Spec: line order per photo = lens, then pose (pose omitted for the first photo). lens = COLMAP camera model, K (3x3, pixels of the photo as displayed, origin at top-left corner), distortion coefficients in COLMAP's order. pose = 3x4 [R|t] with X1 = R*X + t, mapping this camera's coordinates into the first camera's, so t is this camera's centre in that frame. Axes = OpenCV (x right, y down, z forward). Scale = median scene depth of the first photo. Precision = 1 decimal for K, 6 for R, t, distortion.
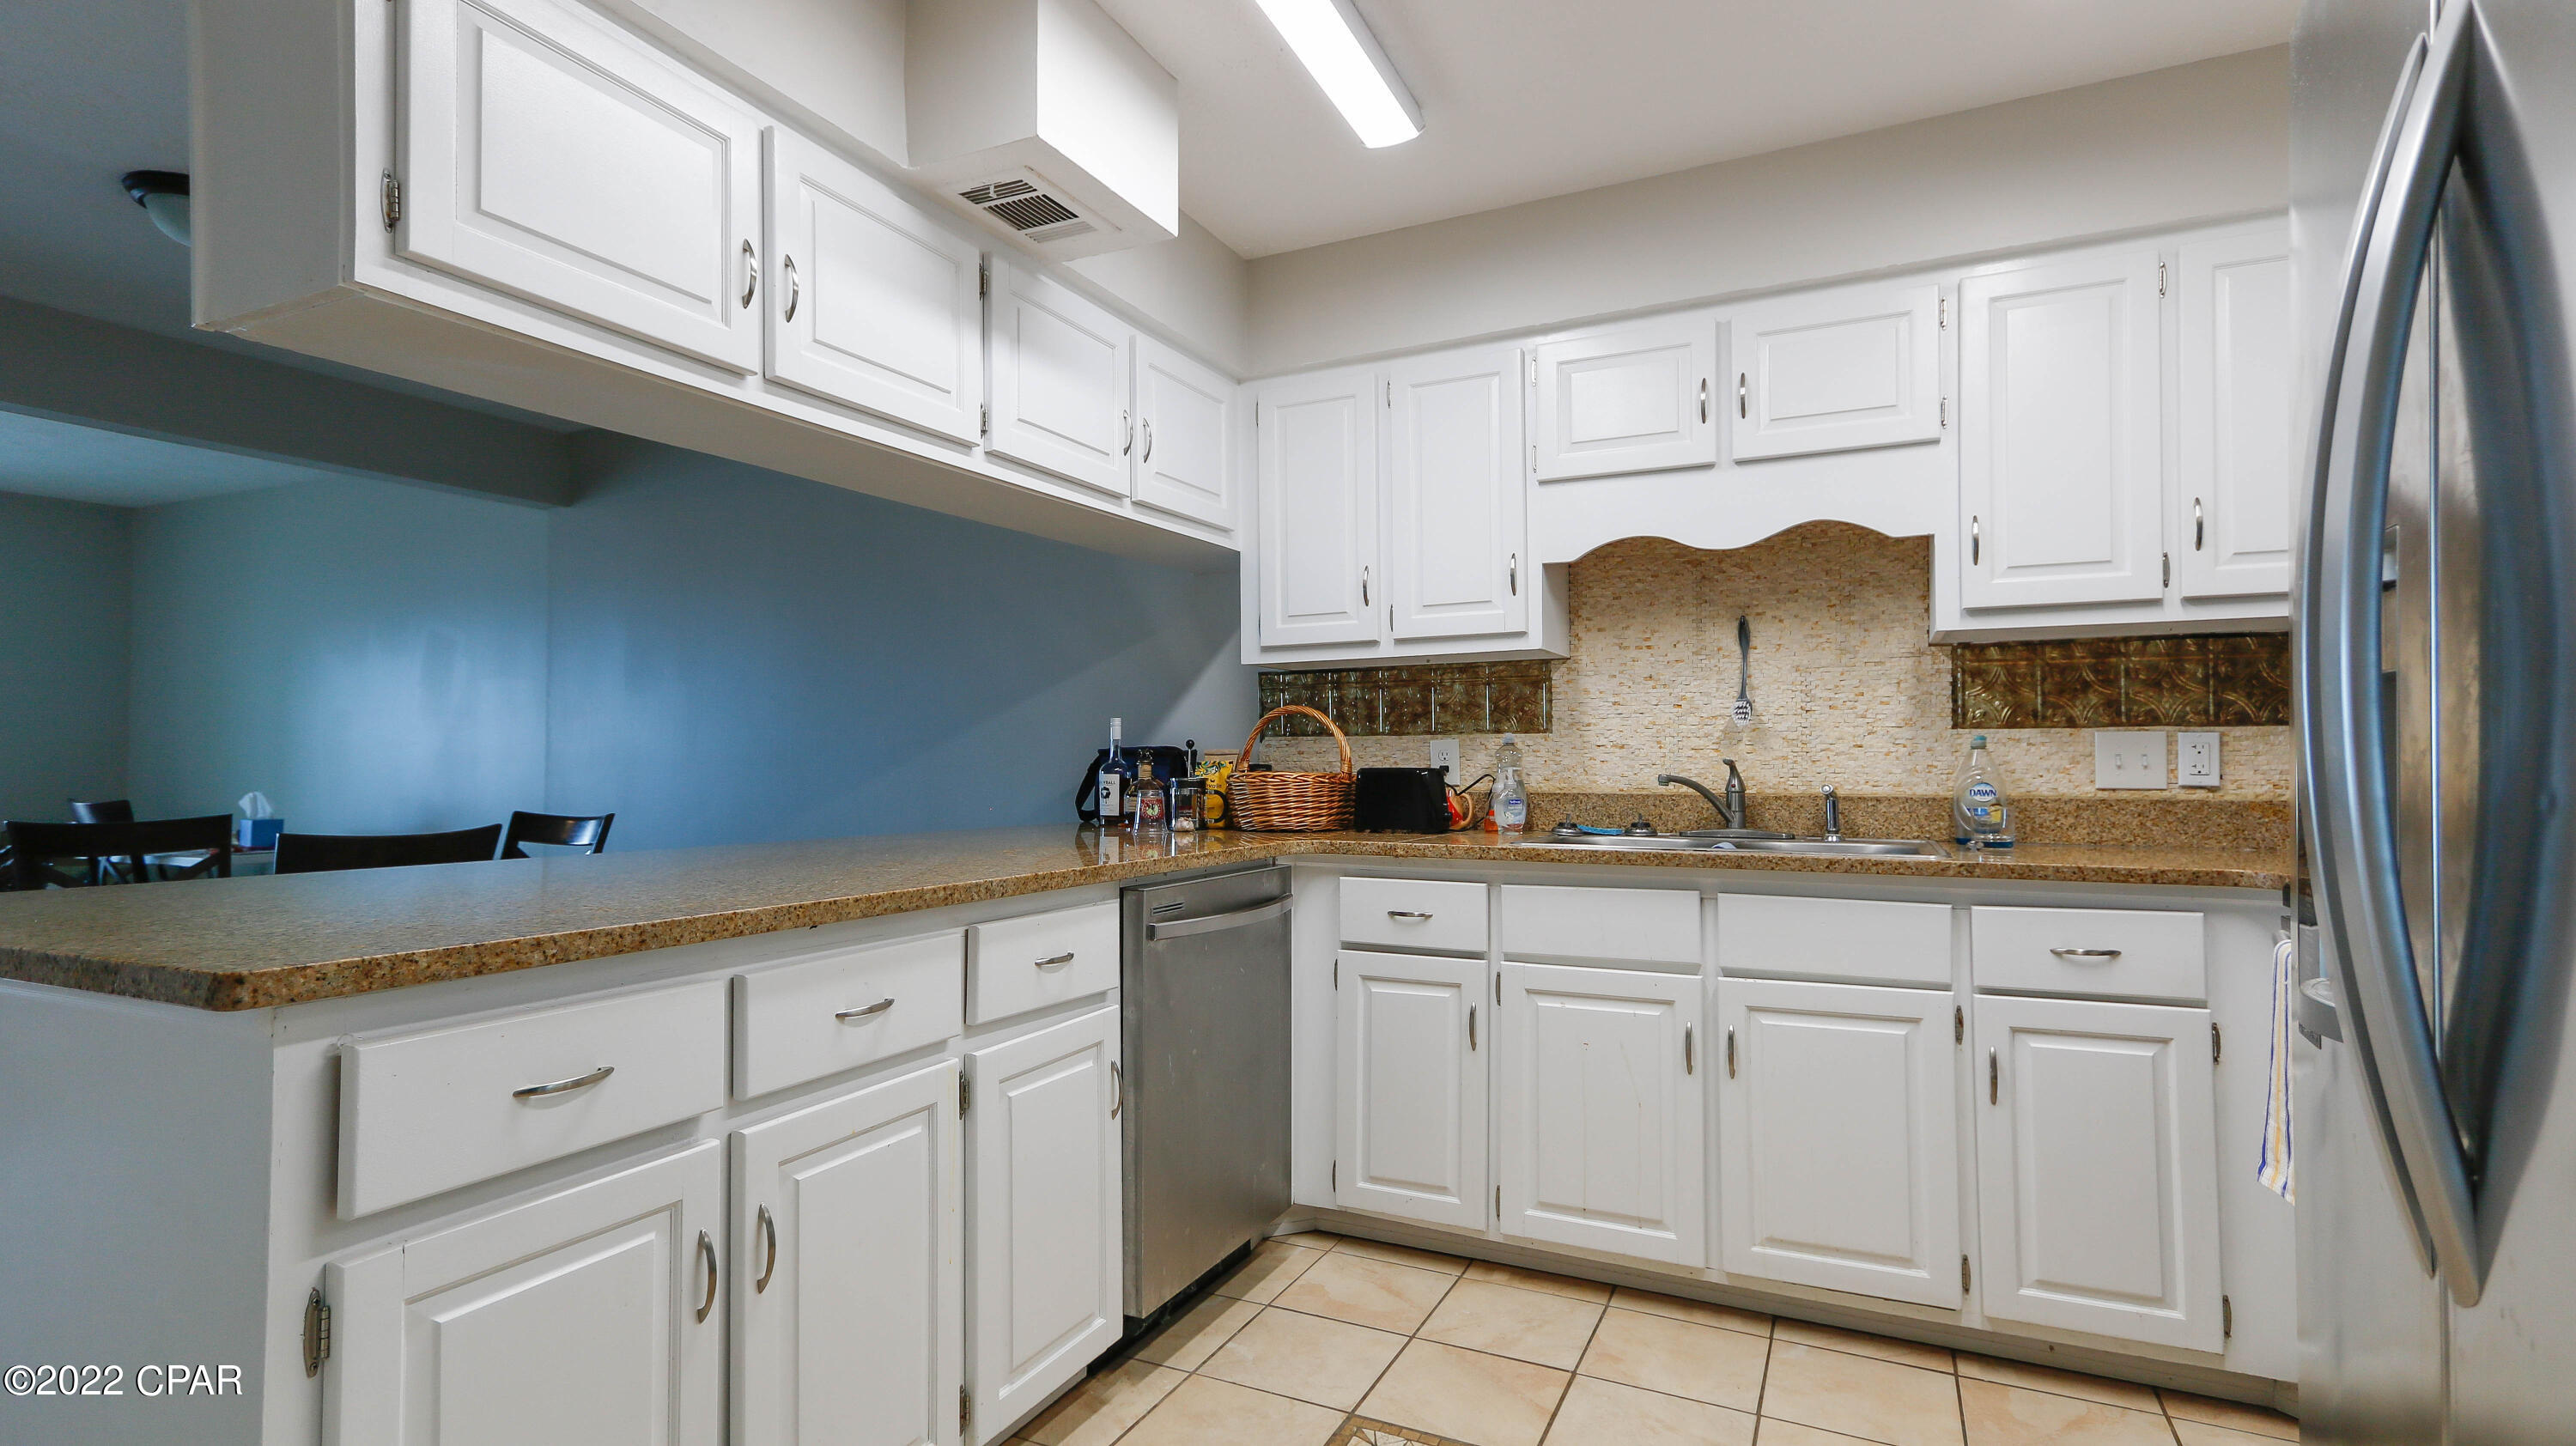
lens RADIAL K [[1200.7, 0, 1277.2], [0, 1200.7, 735.1], [0, 0, 1]] dist [0.005525, 0.001261]
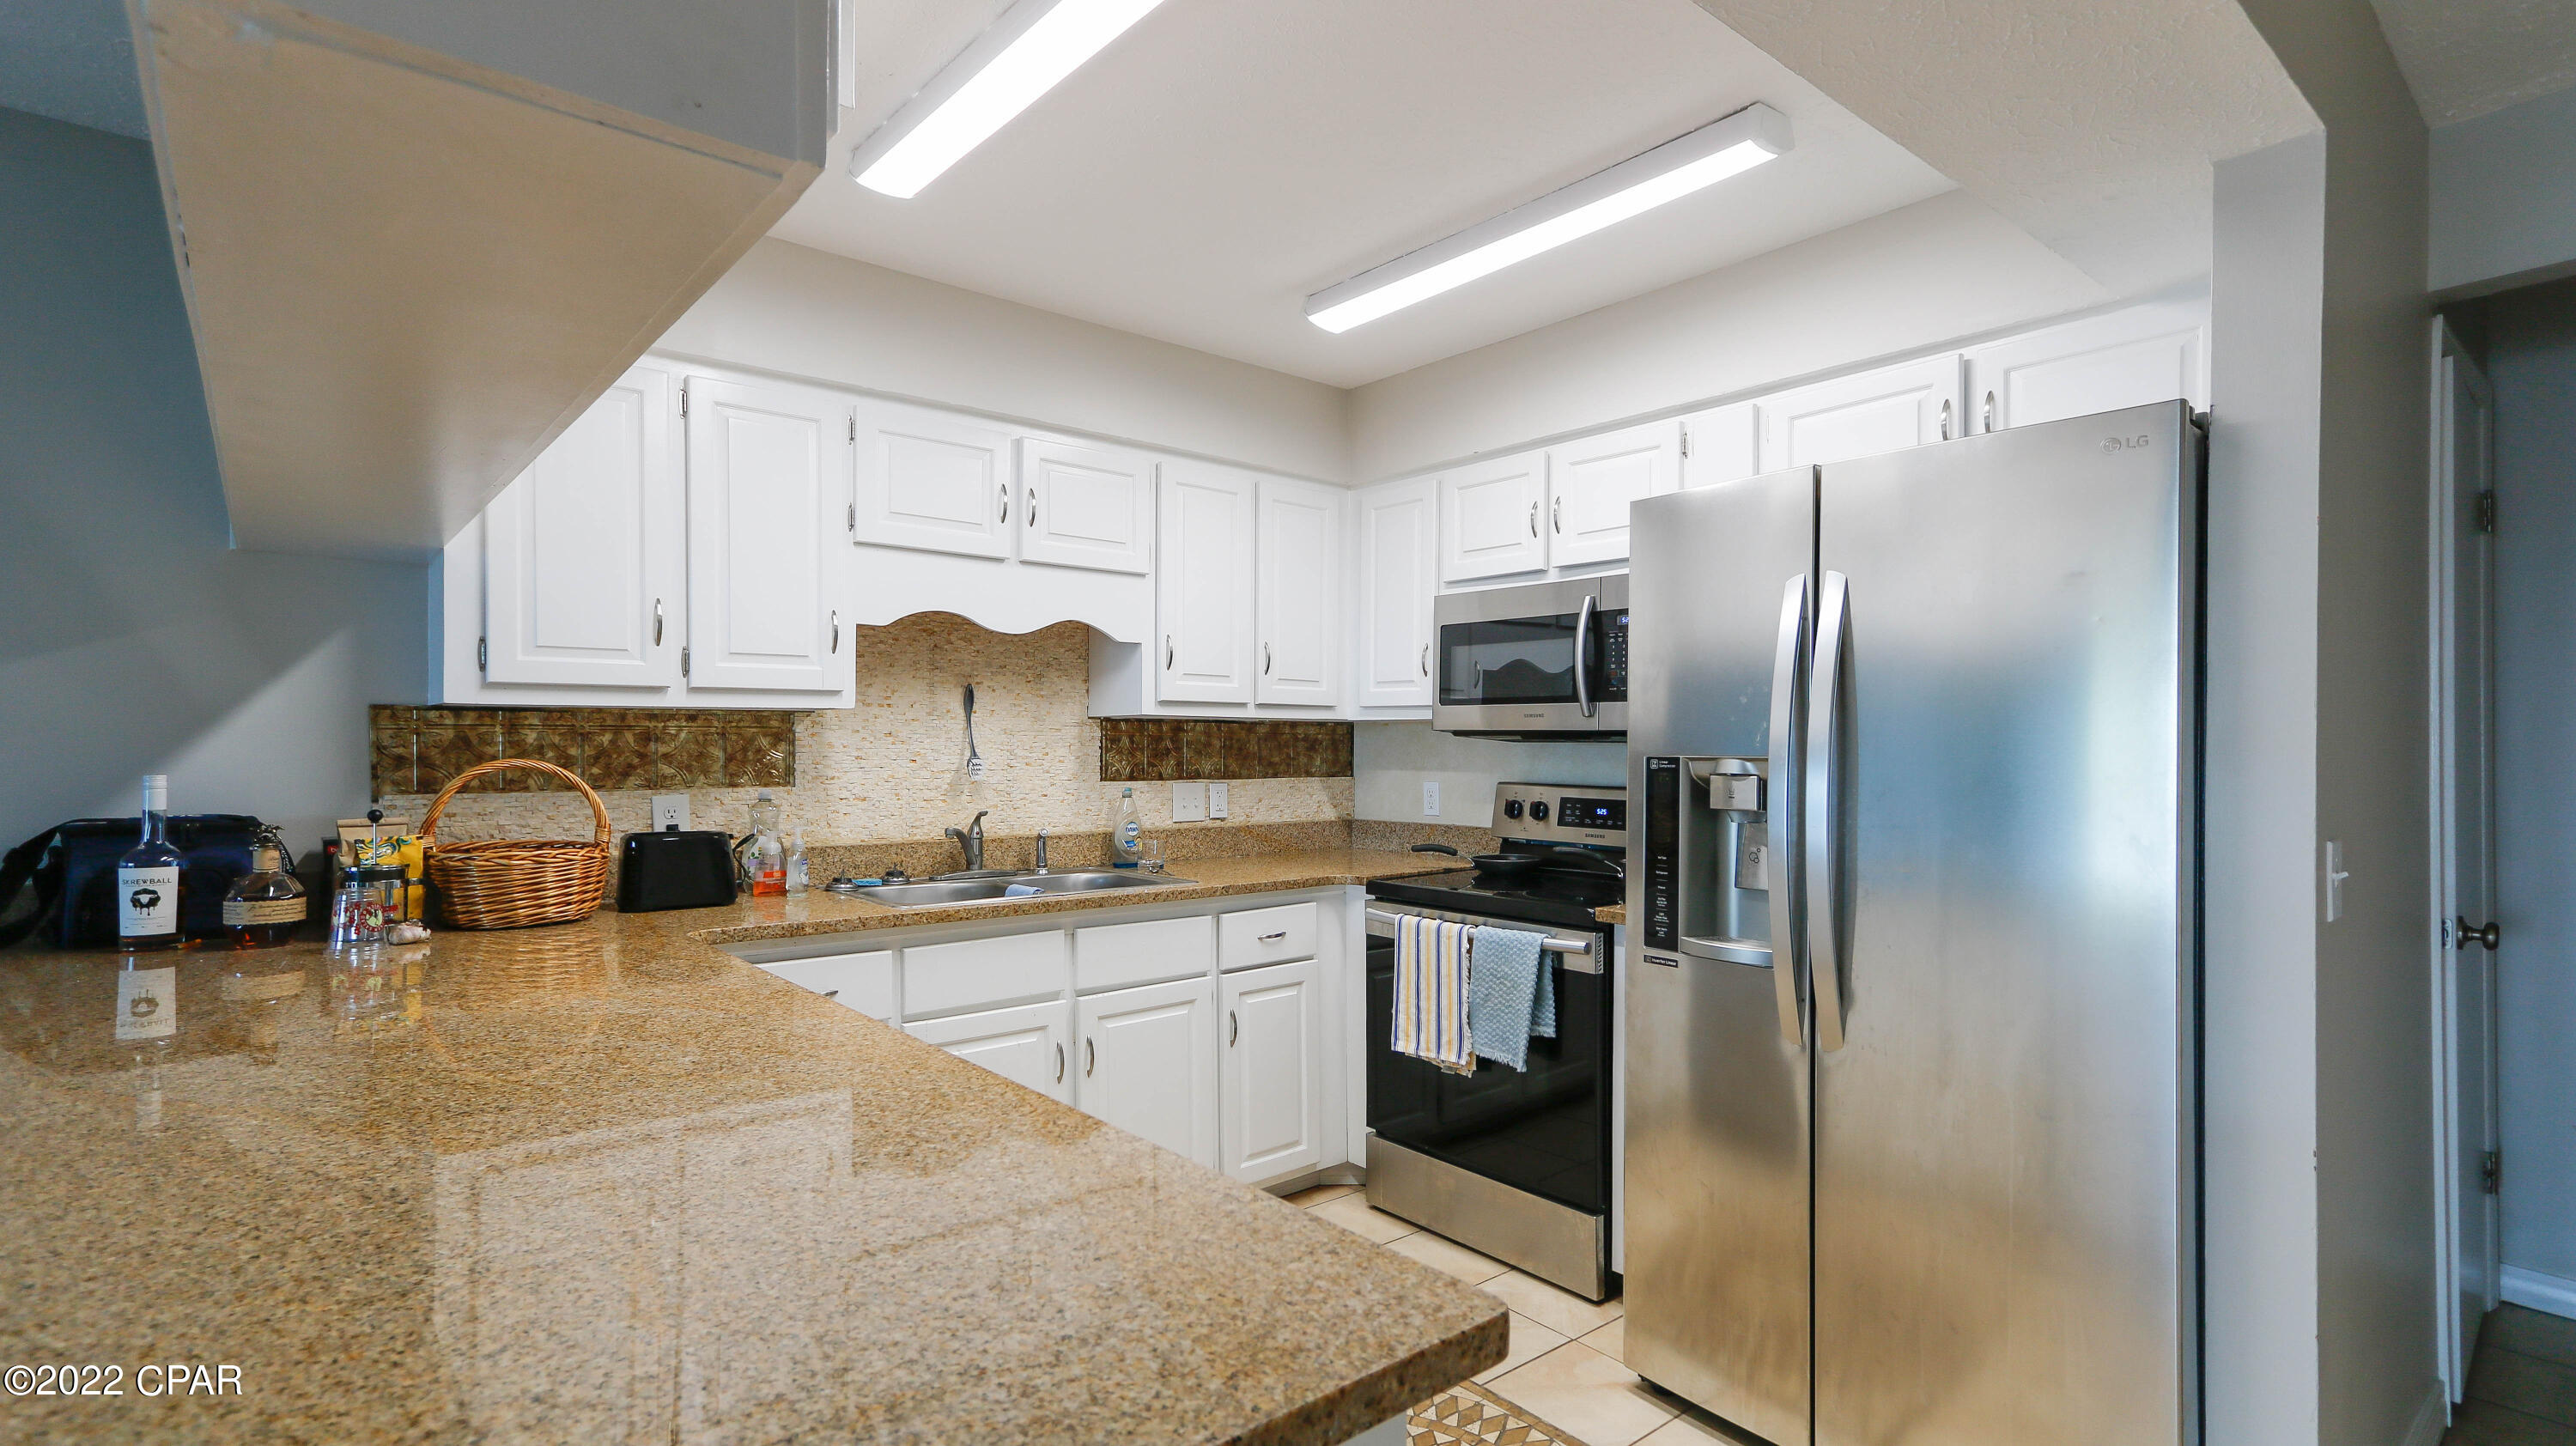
lens RADIAL K [[1200.7, 0, 1274.9], [0, 1200.7, 742.8], [0, 0, 1]] dist [0.005525, 0.001261]
pose [[0.406340, 0.005517, 0.913705, -0.570839], [-0.025385, 0.999664, 0.005254, -0.059148], [-0.913369, -0.025330, 0.406343, 0.276430]]
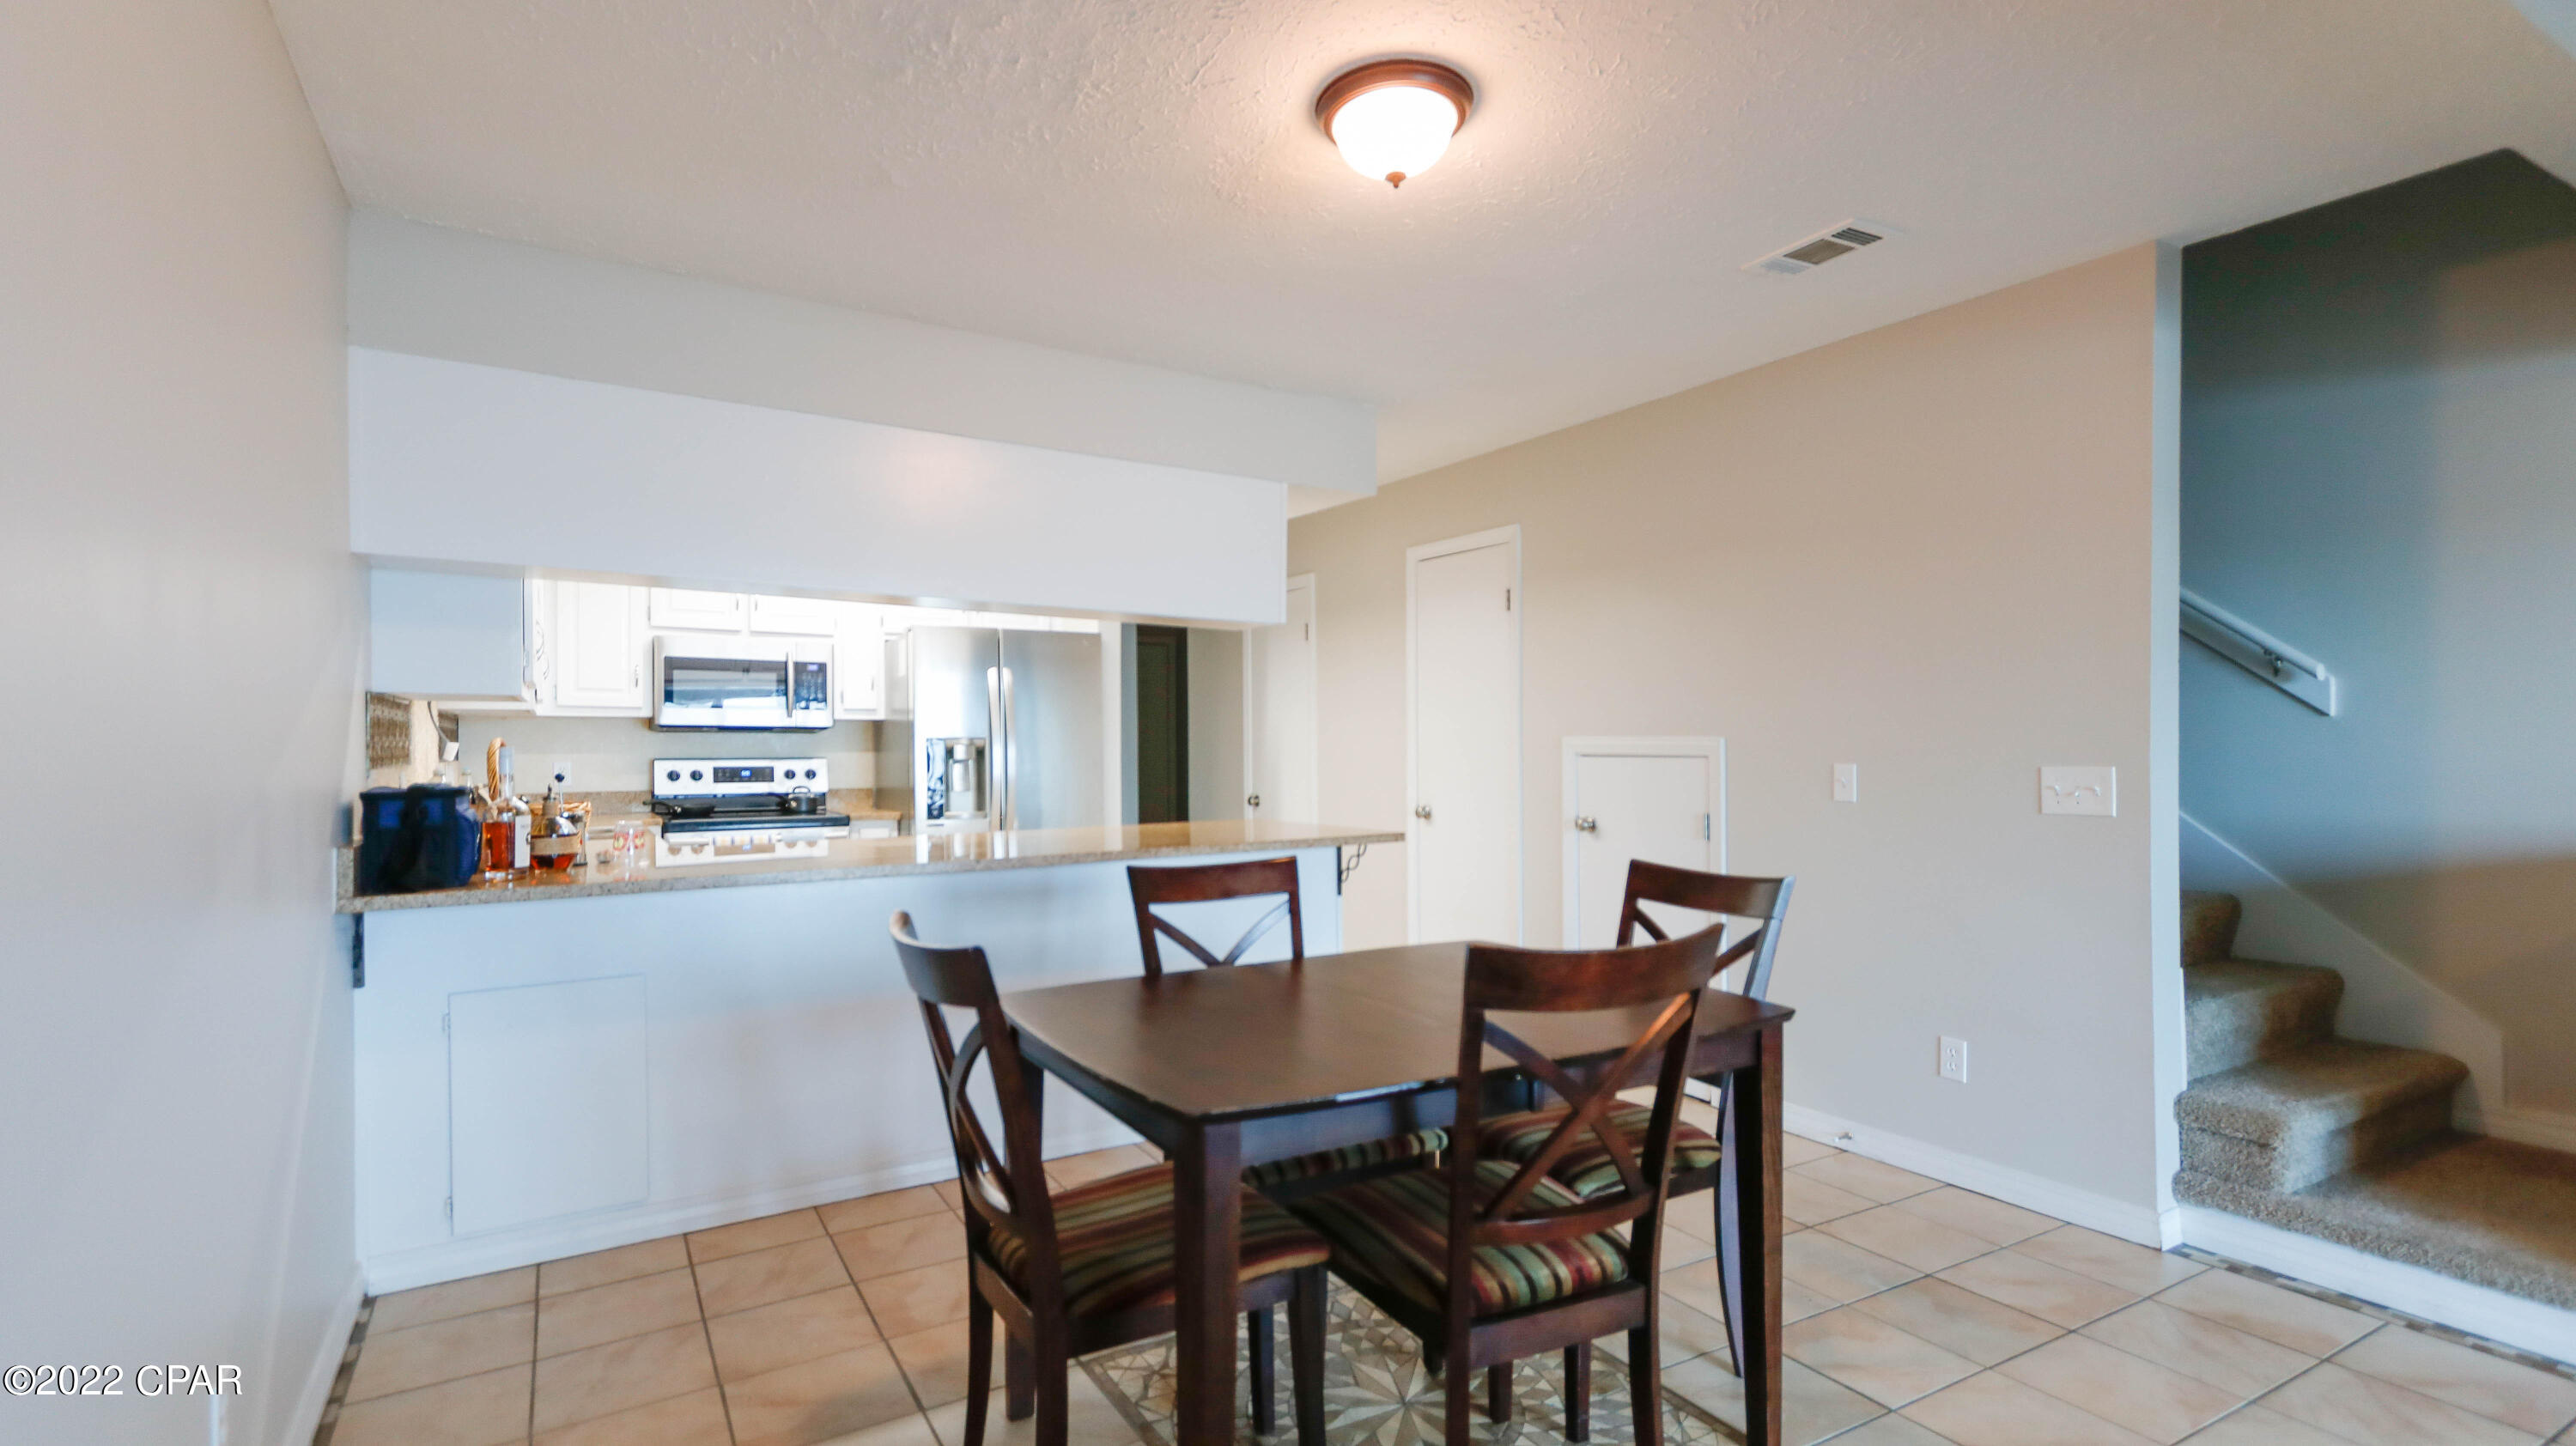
lens RADIAL K [[1200.7, 0, 1291.7], [0, 1200.7, 748.7], [0, 0, 1]] dist [0.005525, 0.001261]
pose [[-0.846410, 0.010025, 0.532438, -1.242843], [-0.005956, 0.999582, -0.028287, 0.020292], [-0.532499, -0.027114, -0.845996, 1.738332]]
